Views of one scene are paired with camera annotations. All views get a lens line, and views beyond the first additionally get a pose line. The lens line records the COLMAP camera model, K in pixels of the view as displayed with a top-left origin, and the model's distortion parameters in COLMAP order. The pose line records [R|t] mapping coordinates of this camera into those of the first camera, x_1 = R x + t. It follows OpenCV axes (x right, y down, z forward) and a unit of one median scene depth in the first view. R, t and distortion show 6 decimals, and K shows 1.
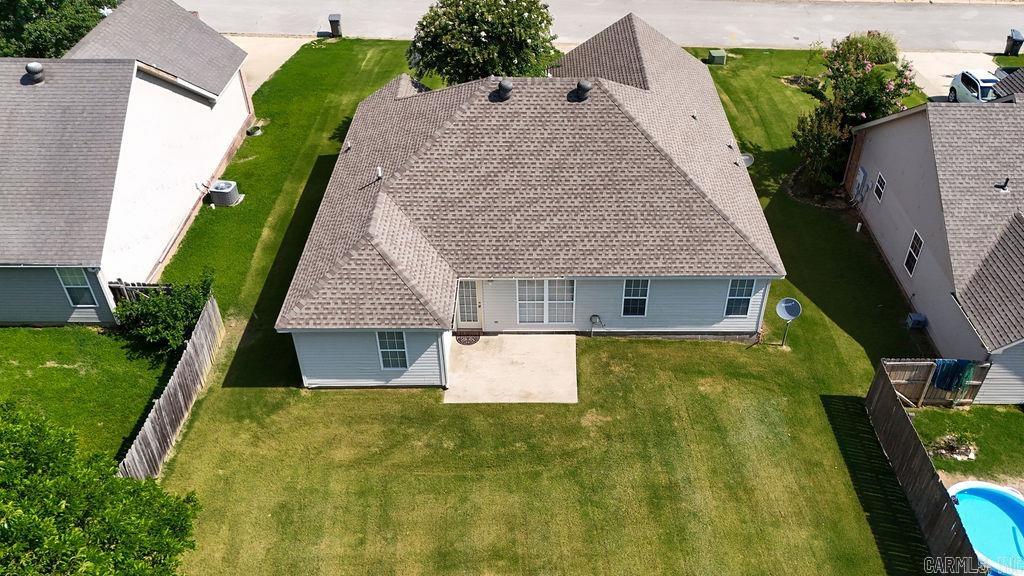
lens RADIAL K [[828.5, 0, 558.7], [0, 828.5, 311.8], [0, 0, 1]] dist [0.109603, -0.165169]
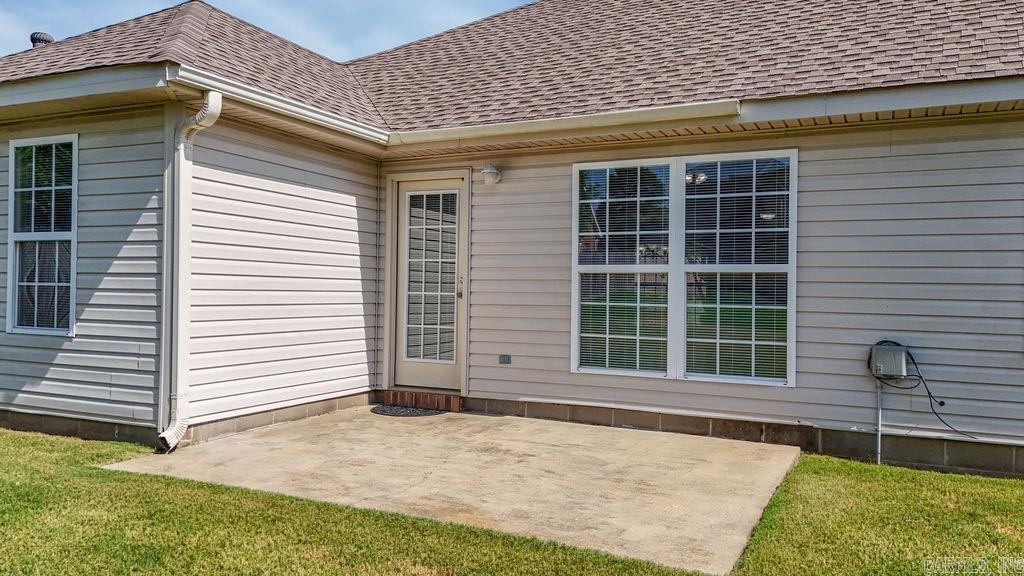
lens RADIAL K [[748.7, 0, 512.0], [0, 748.7, 288.0], [0, 0, 1]] dist [0.059572, -0.047399]
pose [[0.893847, -0.004507, -0.448350, 0.045936], [-0.282883, 0.770148, -0.571707, 0.147310], [0.347873, 0.637849, 0.687120, 0.832068]]
